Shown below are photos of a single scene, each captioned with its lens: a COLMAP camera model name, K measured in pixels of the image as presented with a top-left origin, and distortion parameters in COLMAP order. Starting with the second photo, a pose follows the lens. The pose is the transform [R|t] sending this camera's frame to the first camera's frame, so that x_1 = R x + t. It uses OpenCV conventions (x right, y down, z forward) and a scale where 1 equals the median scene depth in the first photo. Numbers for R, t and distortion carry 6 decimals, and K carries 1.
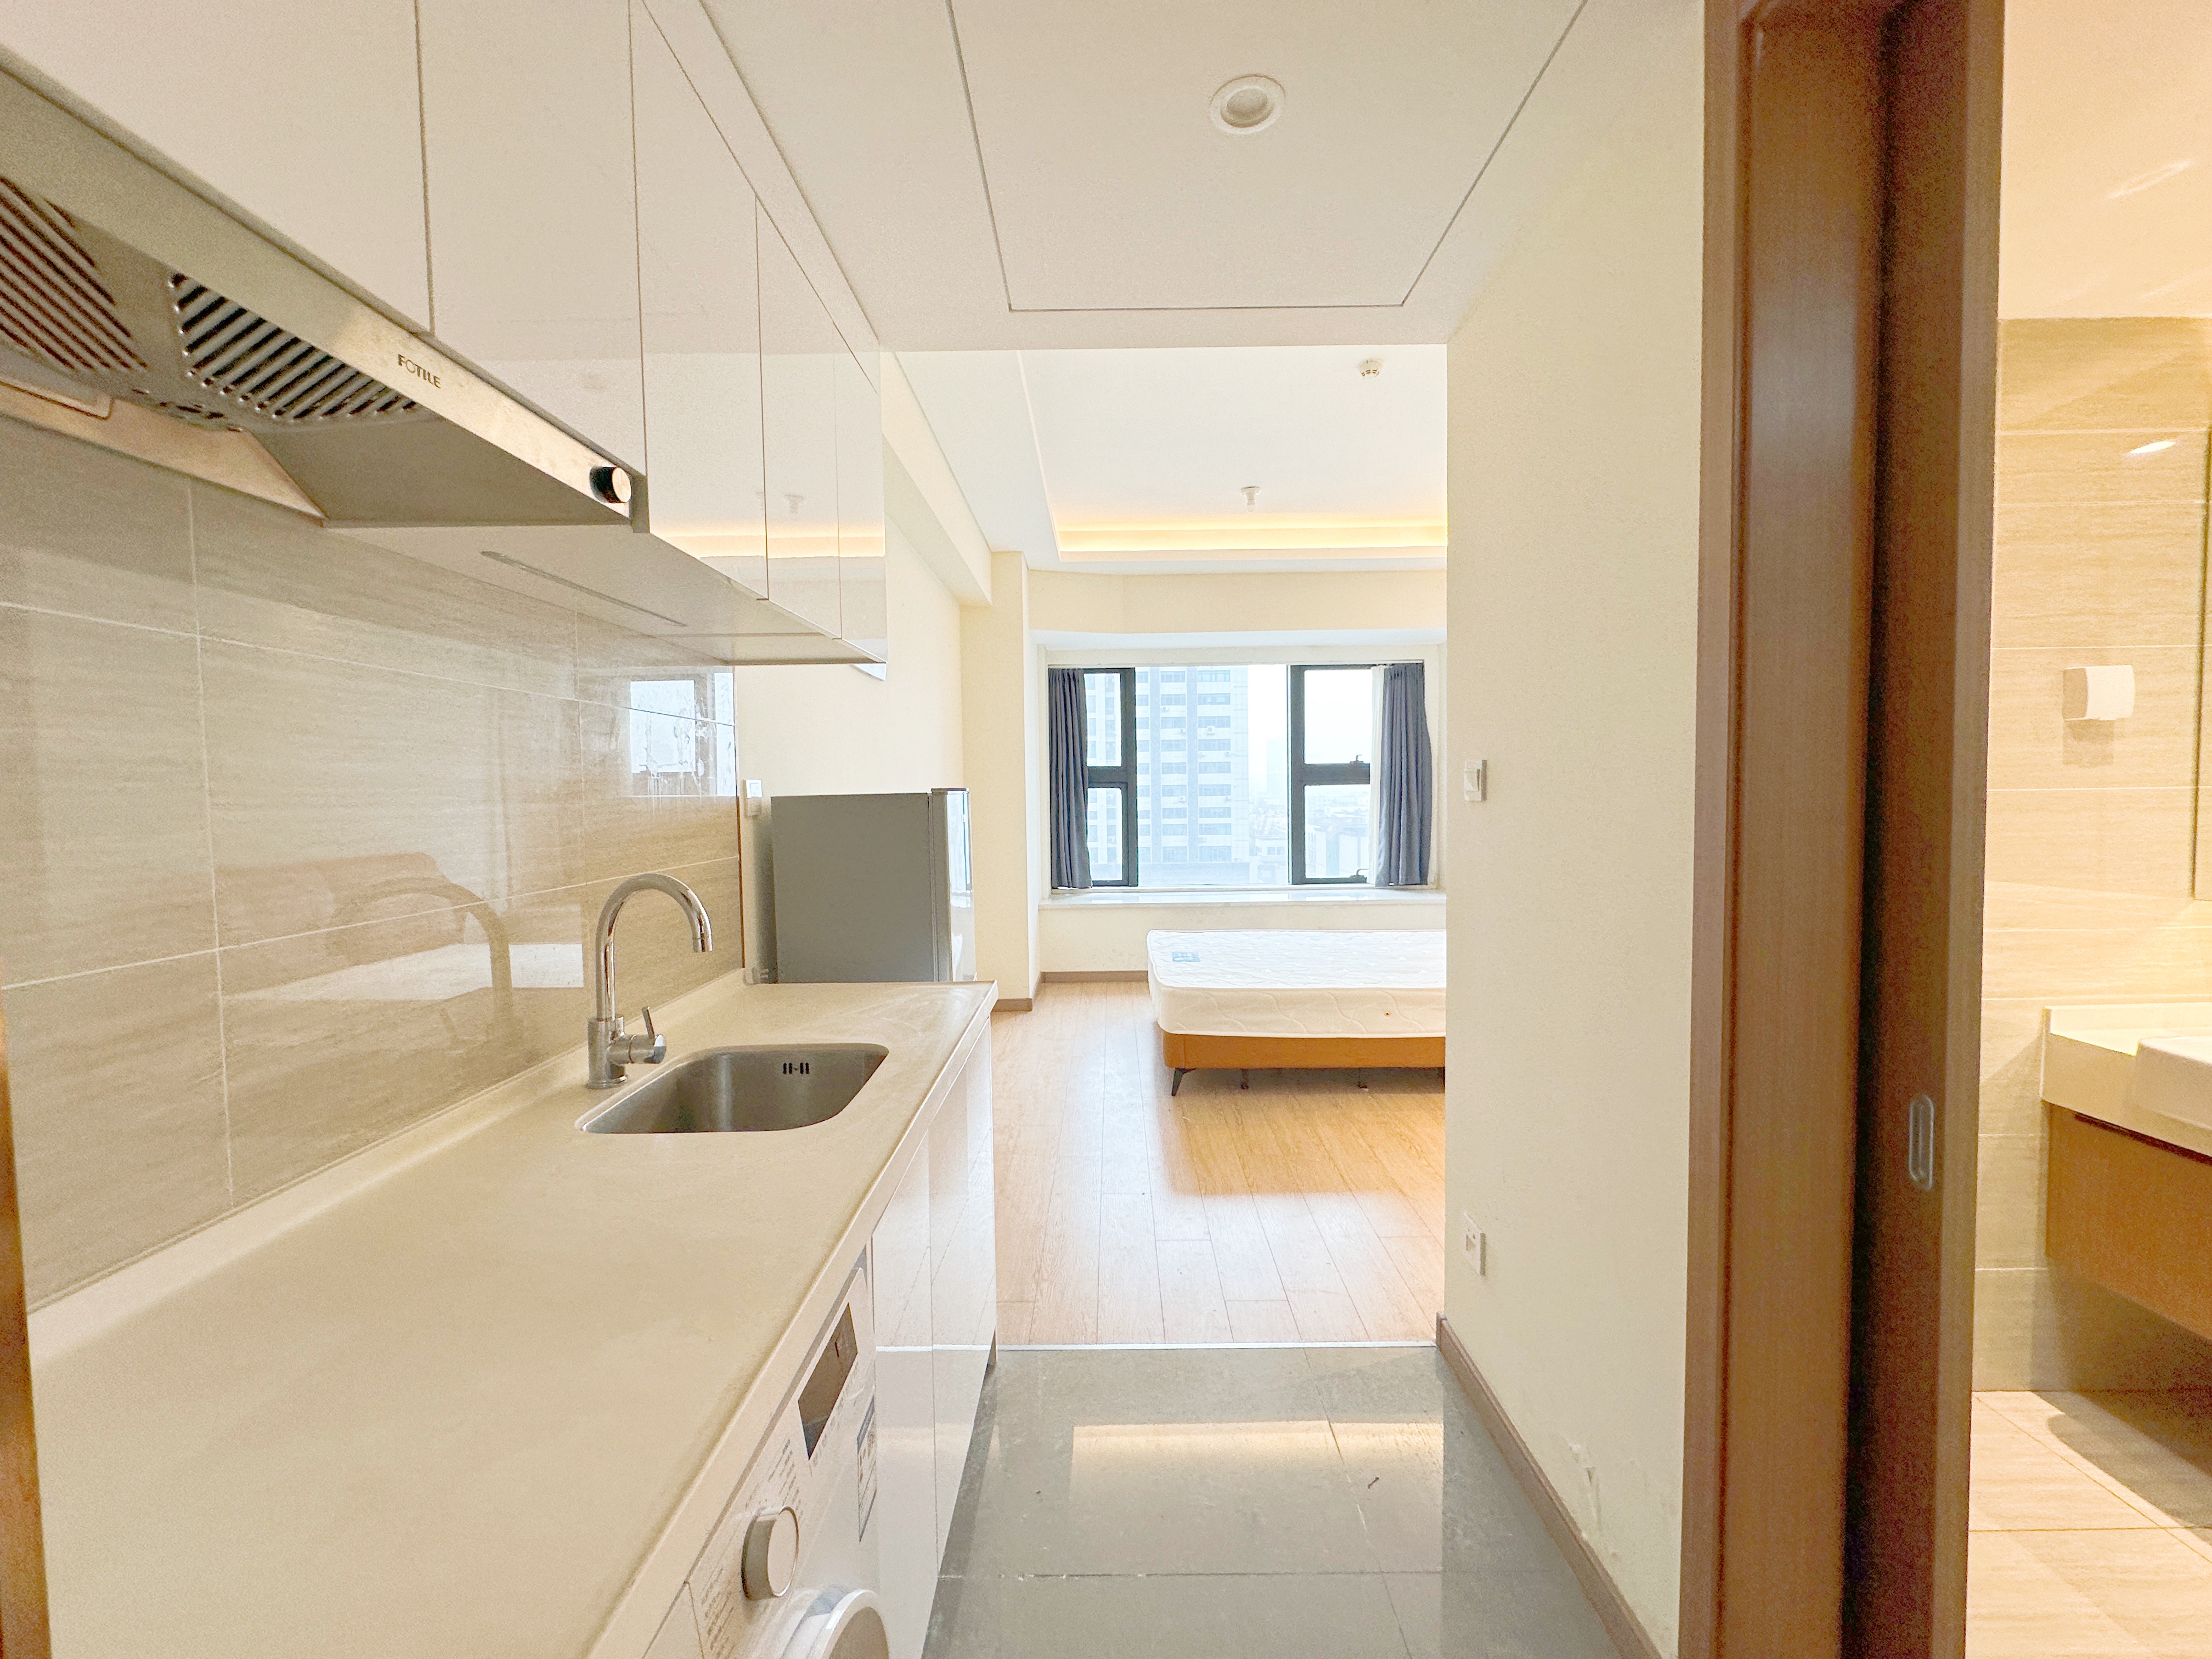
lens RADIAL K [[880.7, 0, 1106.0], [0, 880.7, 829.5], [0, 0, 1]] dist [-0.000828, 0.000171]
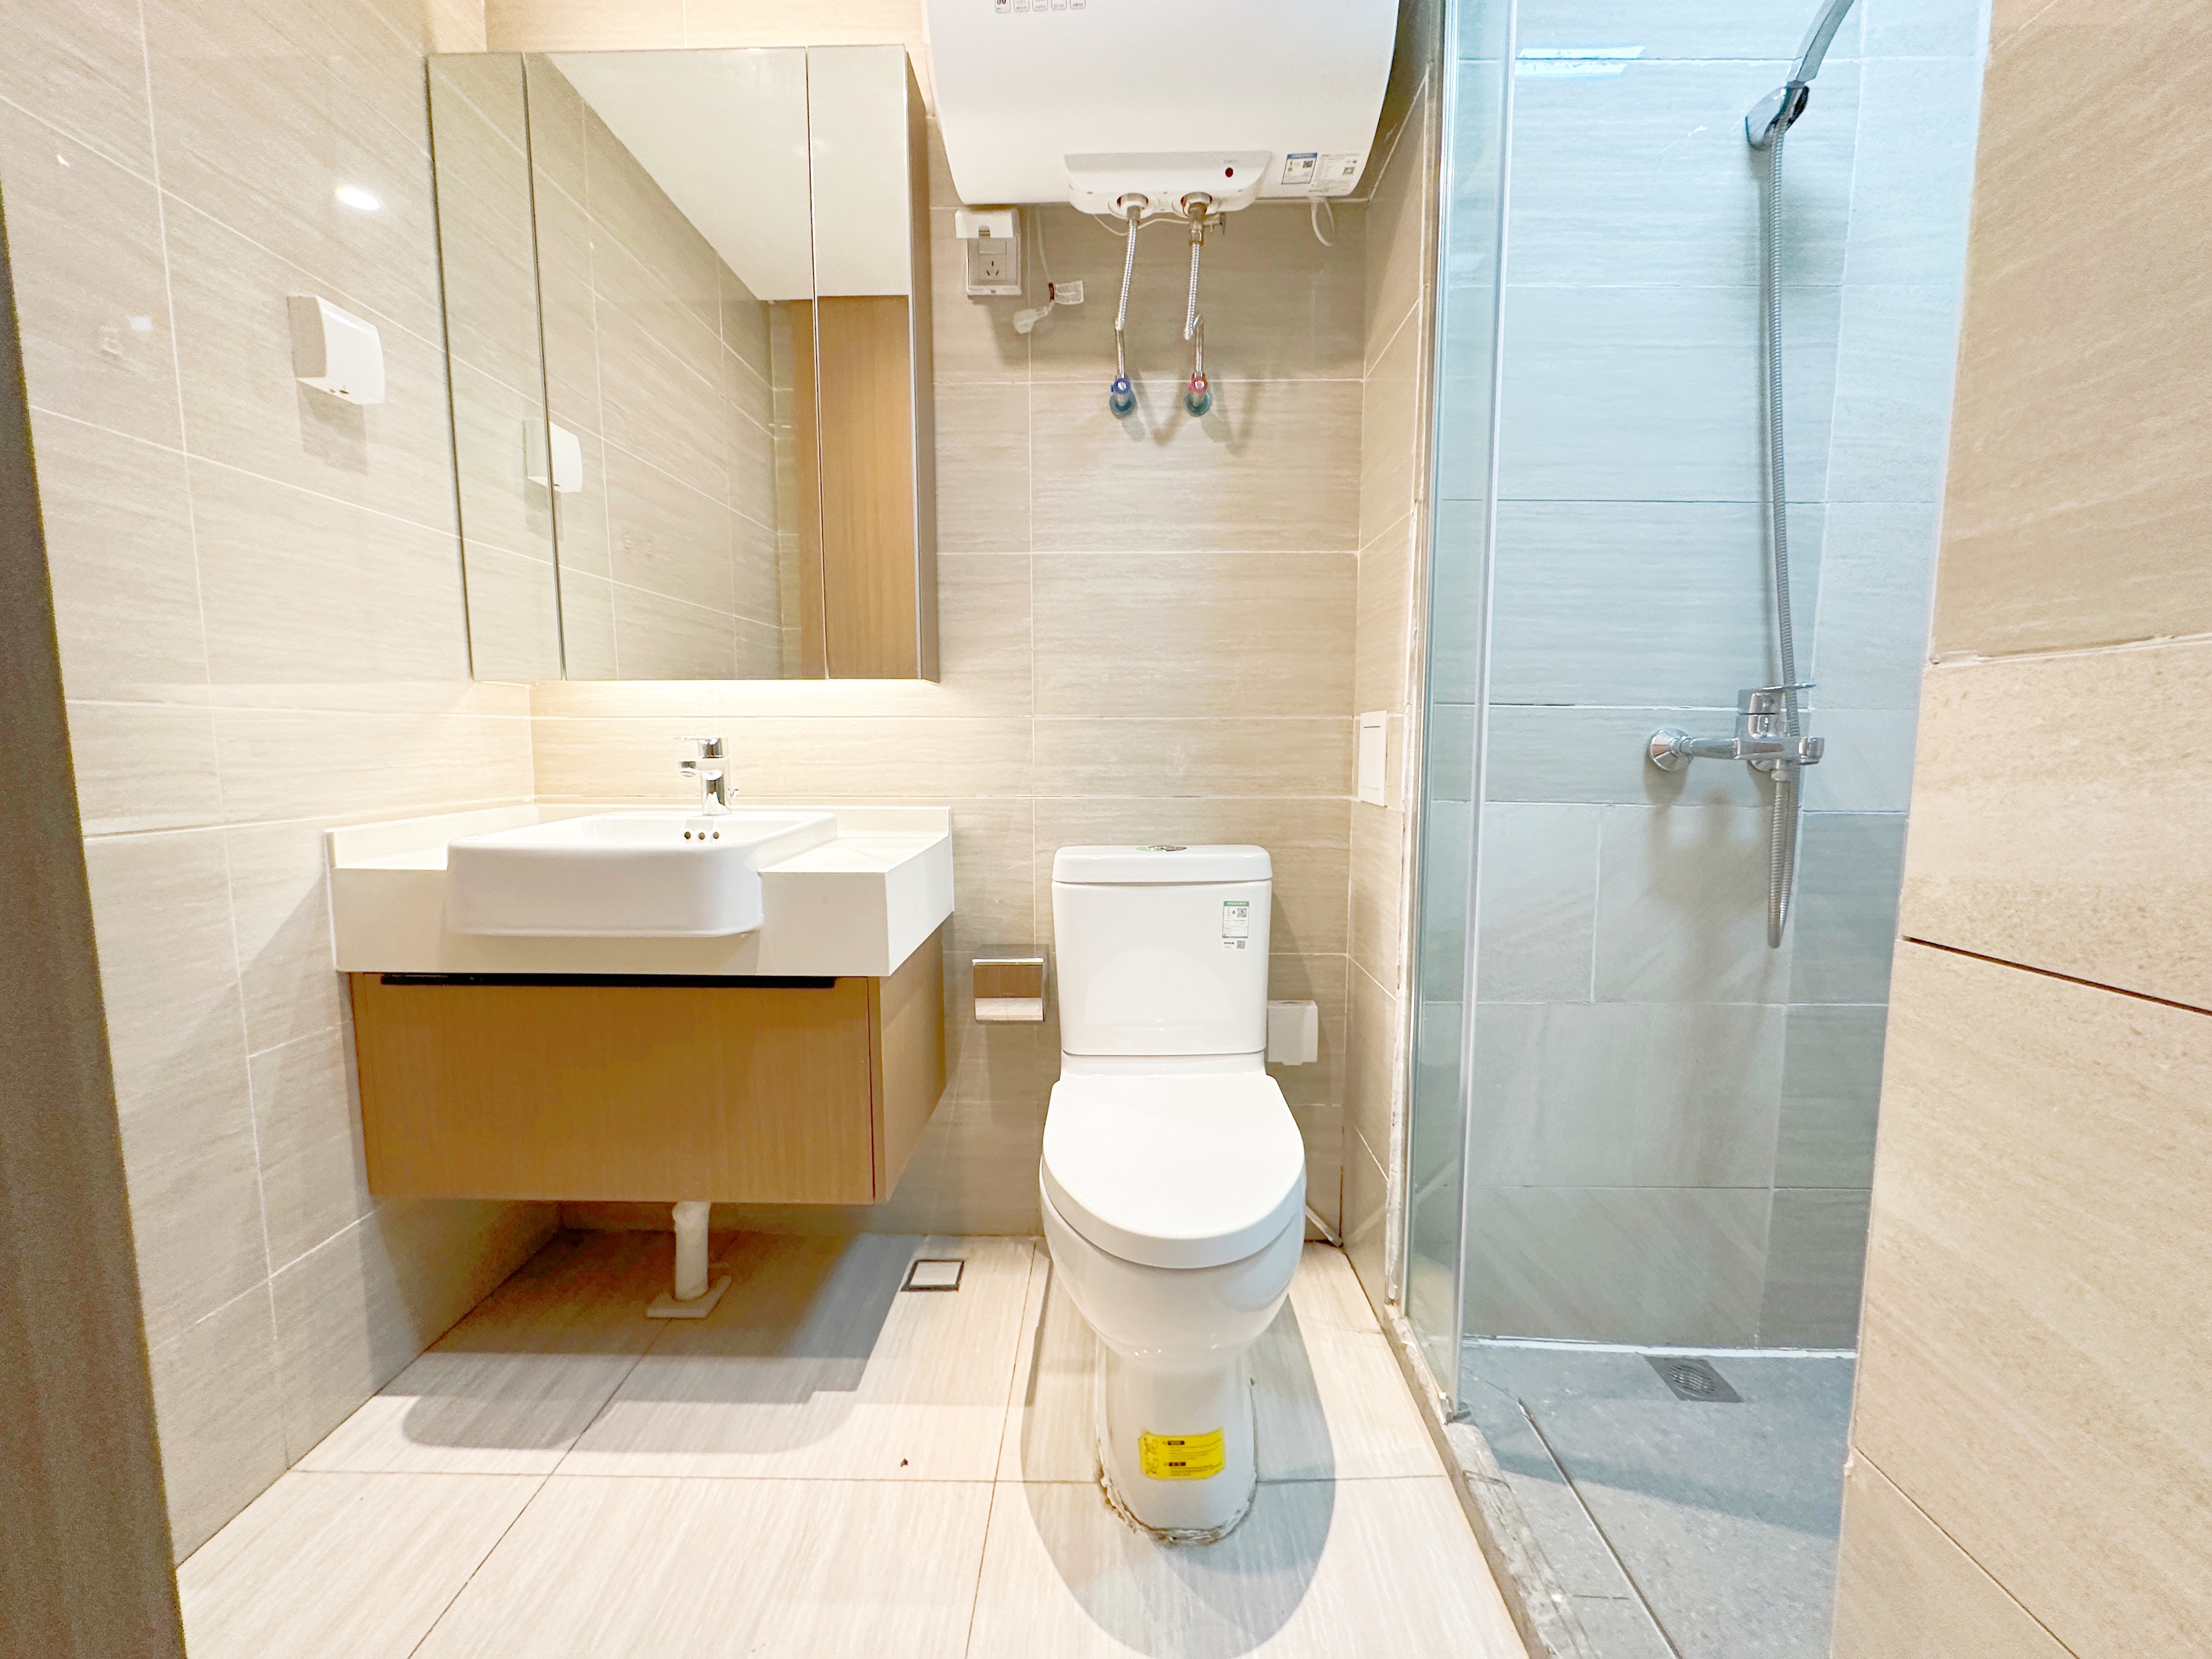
lens RADIAL K [[880.7, 0, 1106.0], [0, 880.7, 829.5], [0, 0, 1]] dist [-0.000828, 0.000171]
pose [[0.012868, -0.091264, 0.995744, 0.427733], [0.041906, 0.995000, 0.090654, 0.168484], [-0.999039, 0.040561, 0.016628, 0.413048]]
